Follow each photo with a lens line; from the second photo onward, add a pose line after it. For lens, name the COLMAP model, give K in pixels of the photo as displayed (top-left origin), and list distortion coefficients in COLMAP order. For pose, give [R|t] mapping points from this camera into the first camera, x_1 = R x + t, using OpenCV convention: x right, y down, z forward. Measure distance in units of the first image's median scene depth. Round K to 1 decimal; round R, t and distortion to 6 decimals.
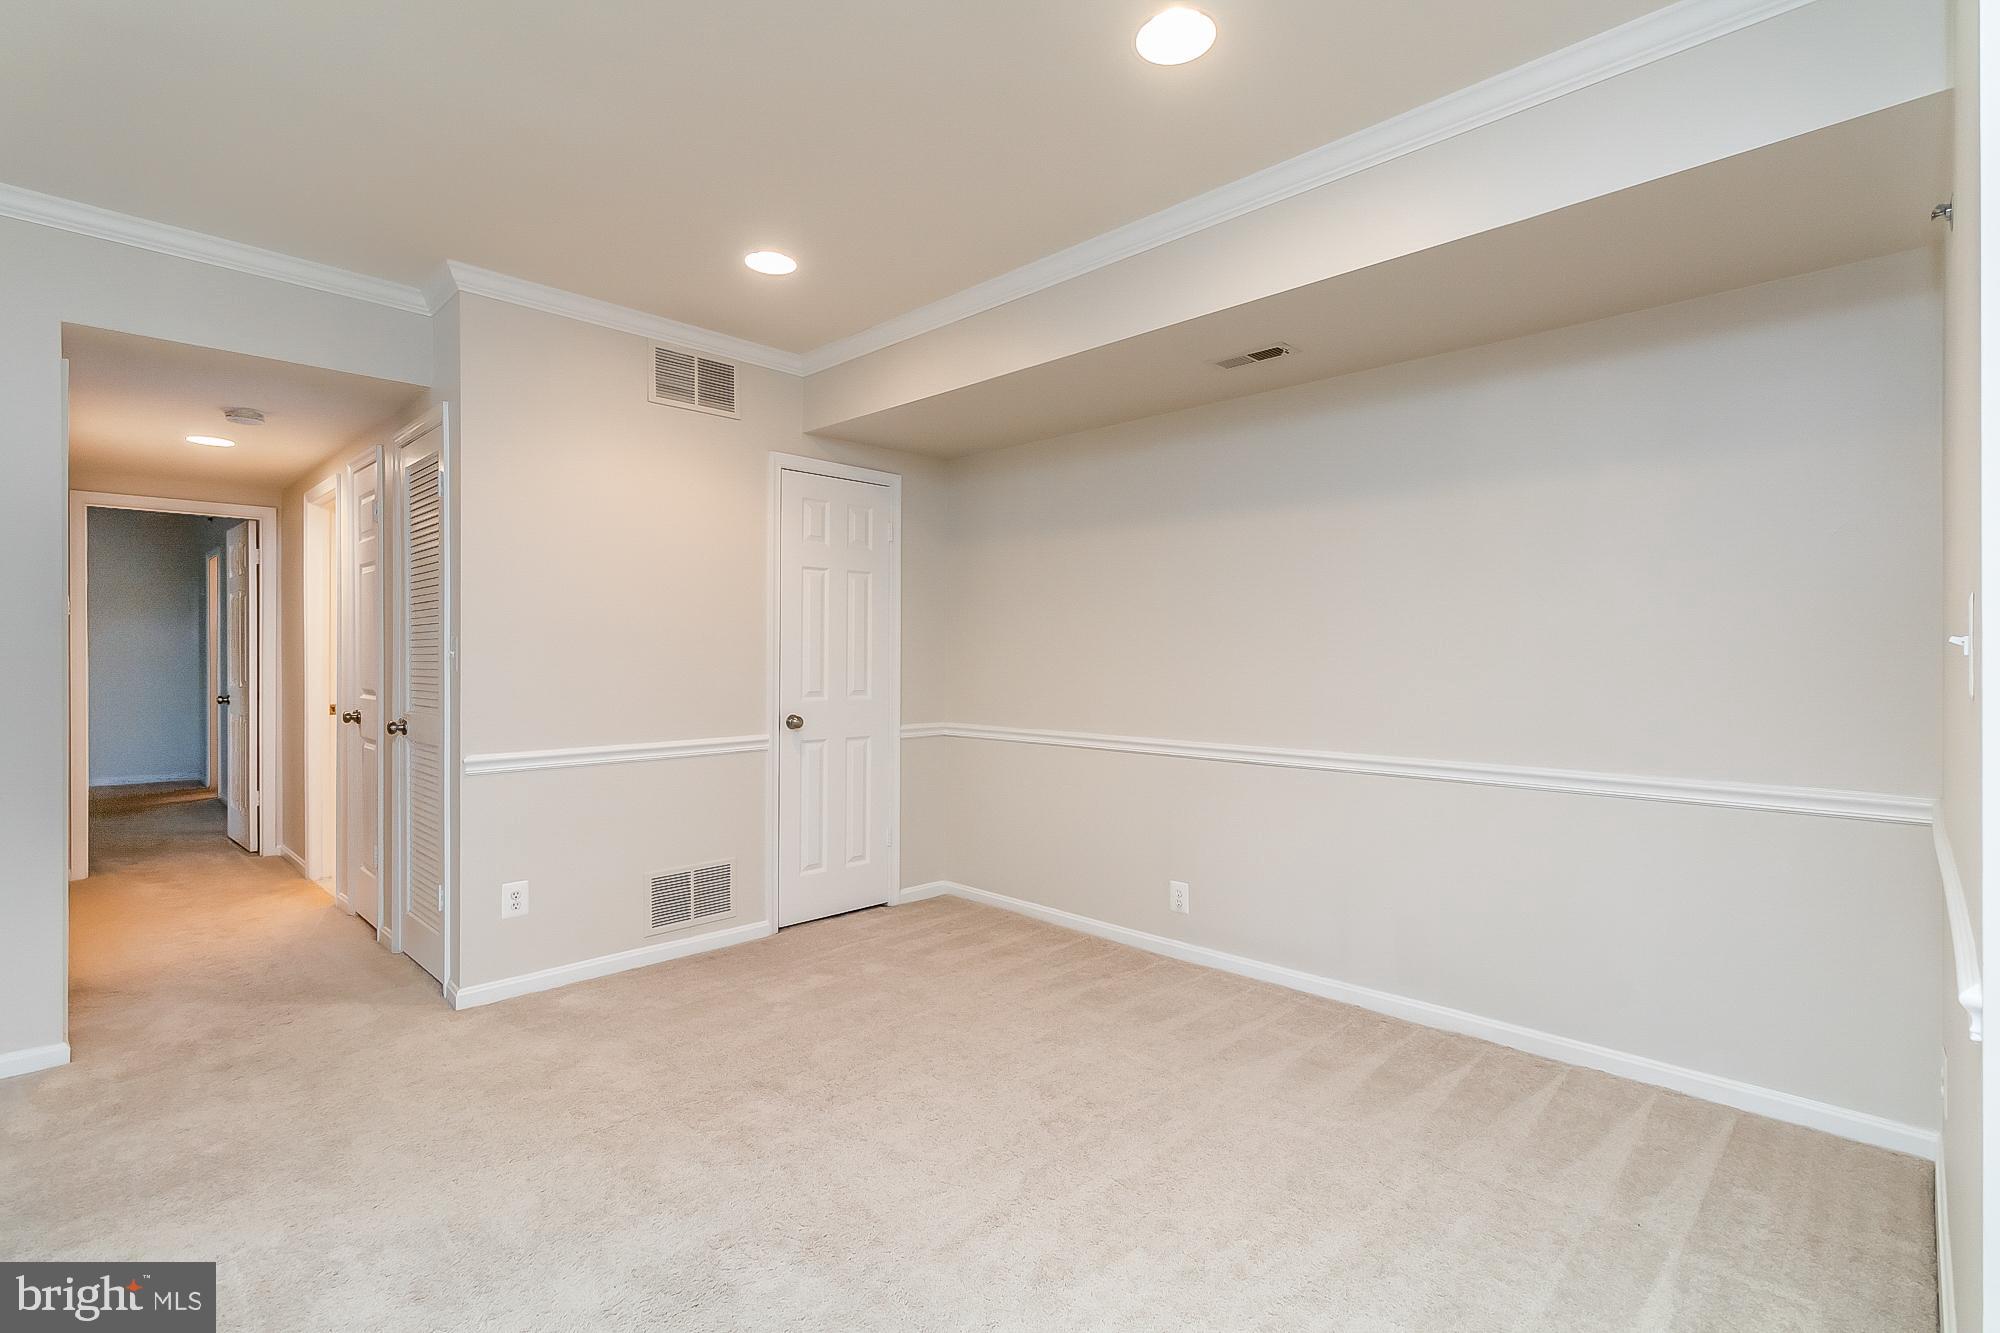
lens RADIAL K [[935.9, 0, 1006.2], [0, 935.9, 650.0], [0, 0, 1]] dist [-0.002088, -0.000442]
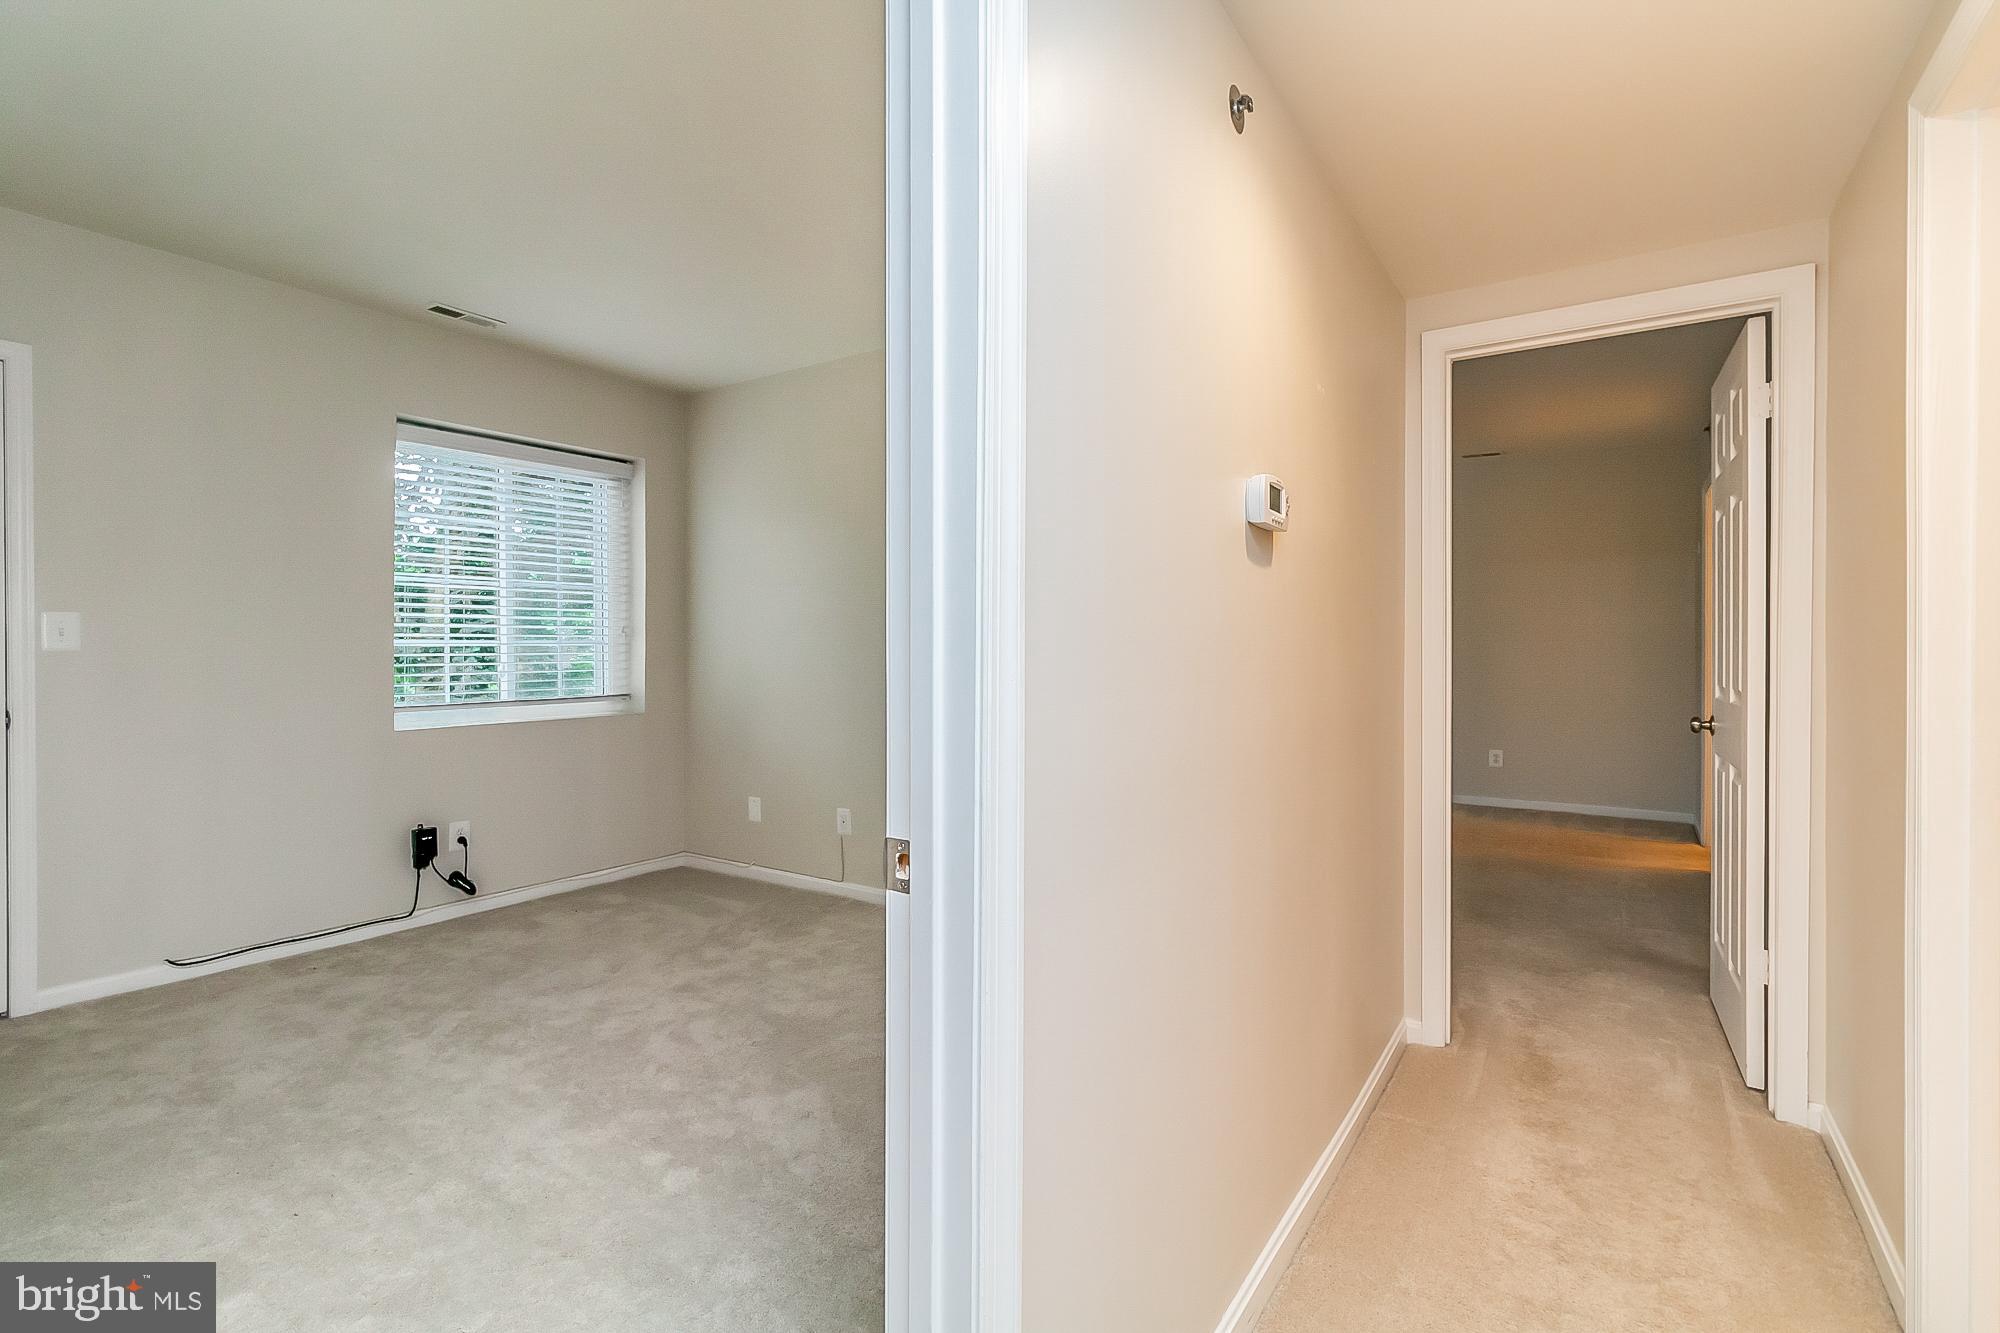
lens RADIAL K [[935.9, 0, 1006.2], [0, 935.9, 650.0], [0, 0, 1]] dist [-0.002088, -0.000442]
pose [[0.207064, 0.002192, -0.978325, -0.457978], [-0.005376, 0.999985, 0.001103, 0.015214], [0.978313, 0.005031, 0.207073, 0.574885]]
